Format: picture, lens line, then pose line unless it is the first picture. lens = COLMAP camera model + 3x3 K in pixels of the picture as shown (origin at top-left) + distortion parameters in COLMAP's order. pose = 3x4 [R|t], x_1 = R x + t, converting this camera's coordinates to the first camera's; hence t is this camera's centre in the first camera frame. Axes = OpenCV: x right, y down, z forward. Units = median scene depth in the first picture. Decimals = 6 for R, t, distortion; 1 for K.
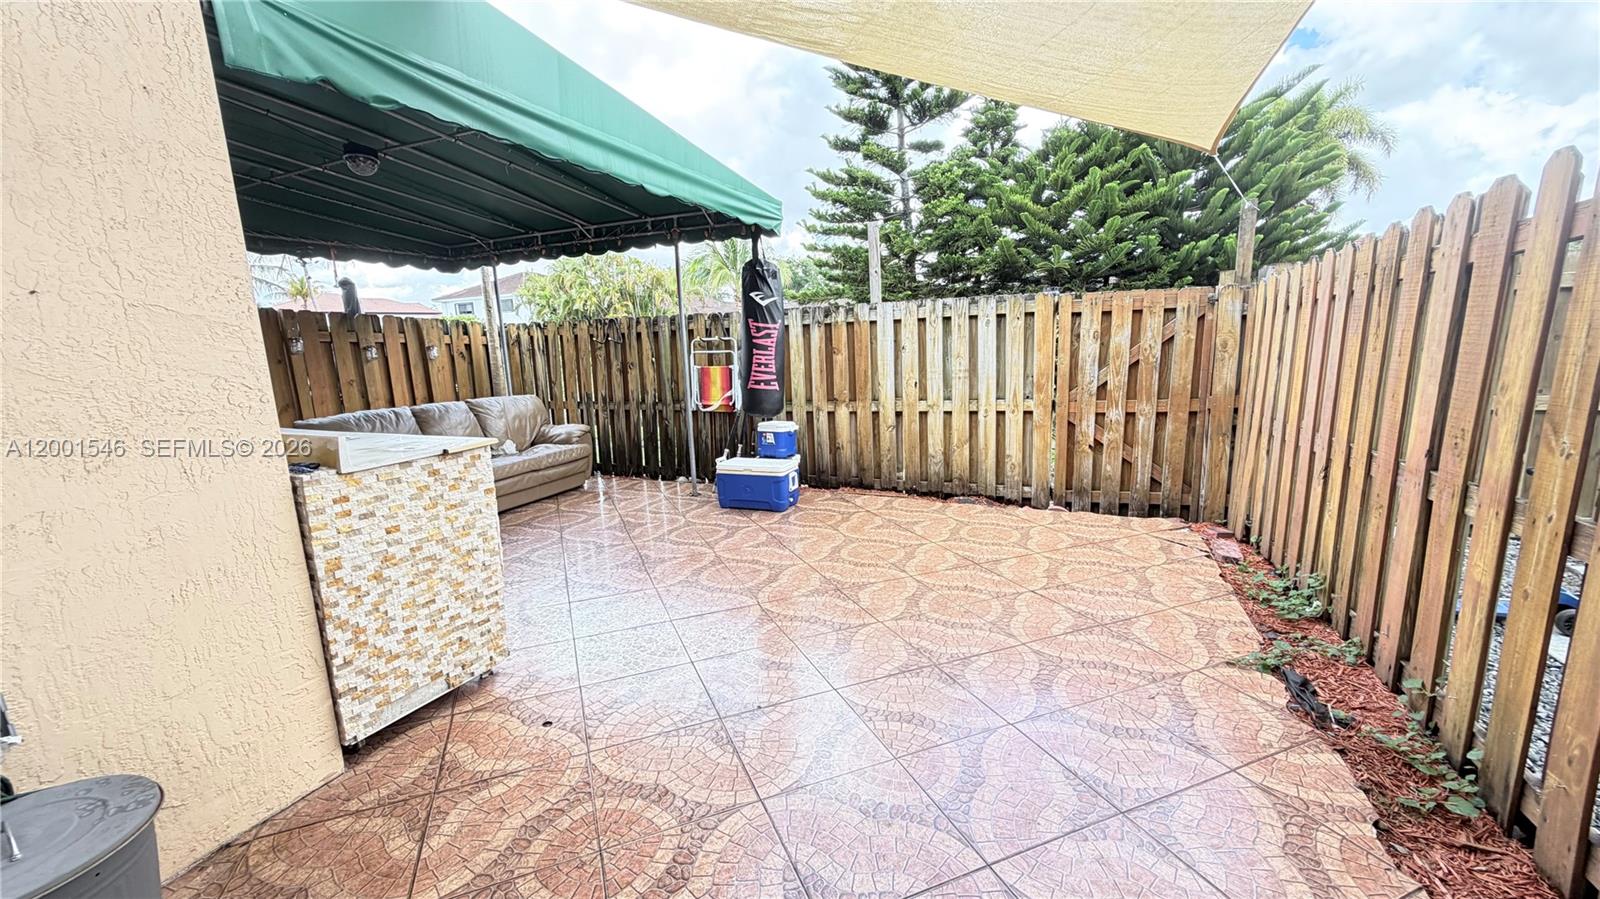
lens RADIAL K [[635.1, 0, 794.2], [0, 635.1, 449.6], [0, 0, 1]] dist [0.000660, -0.000287]
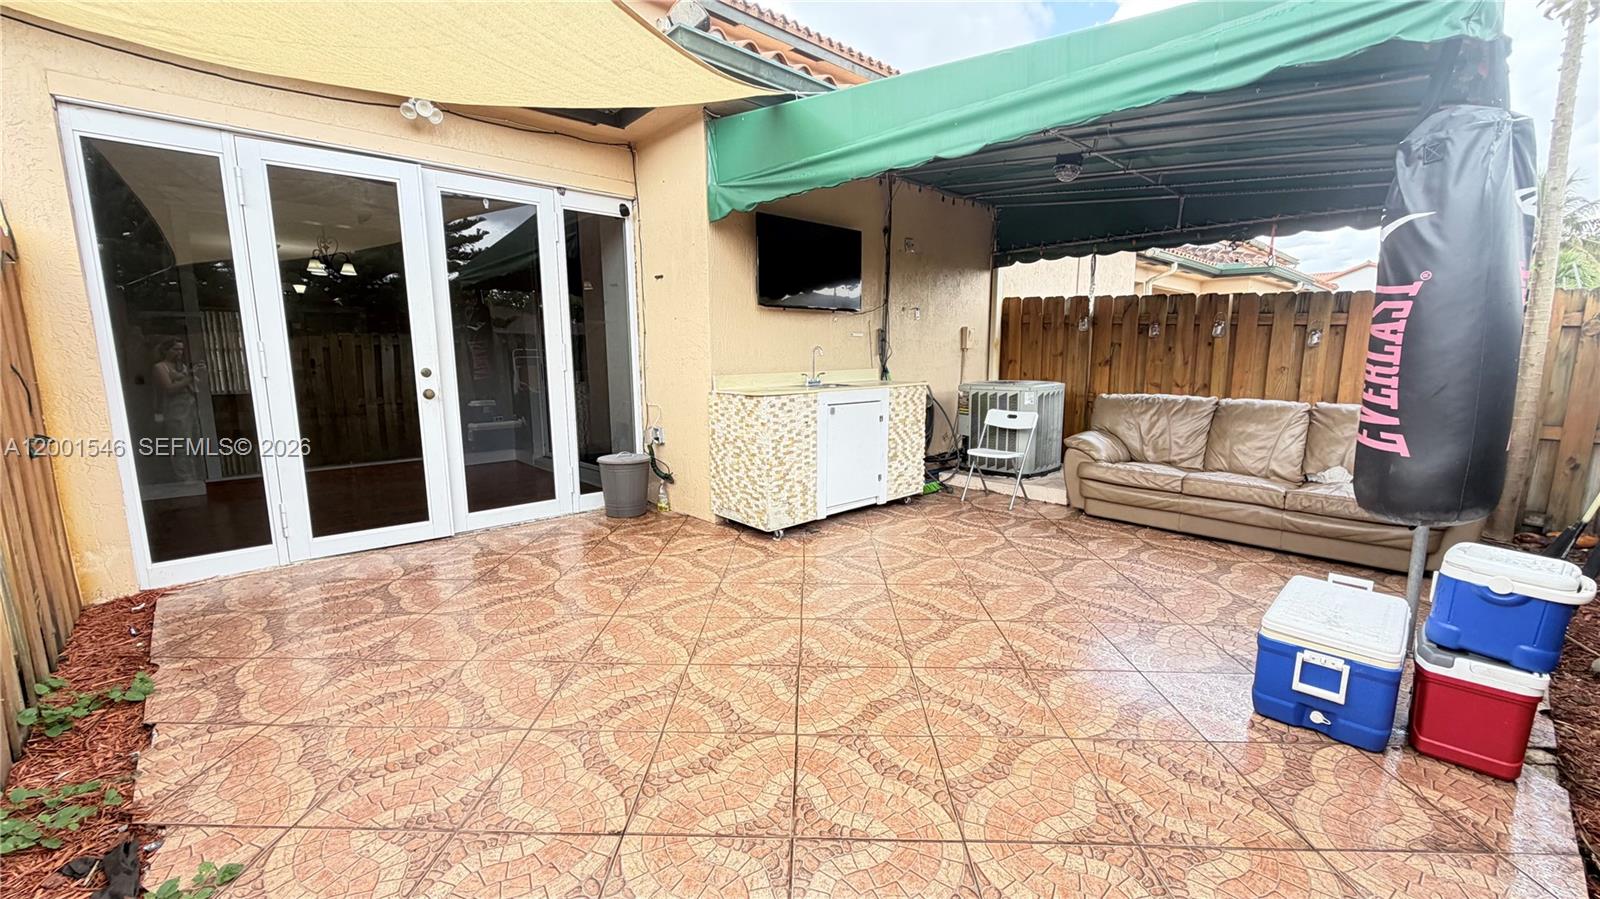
lens RADIAL K [[635.1, 0, 794.2], [0, 635.1, 449.6], [0, 0, 1]] dist [0.000660, -0.000287]
pose [[-0.395630, 0.180118, -0.900575, 0.469510], [-0.141099, 0.957018, 0.253393, -0.143751], [0.907507, 0.227320, -0.353210, 0.801402]]
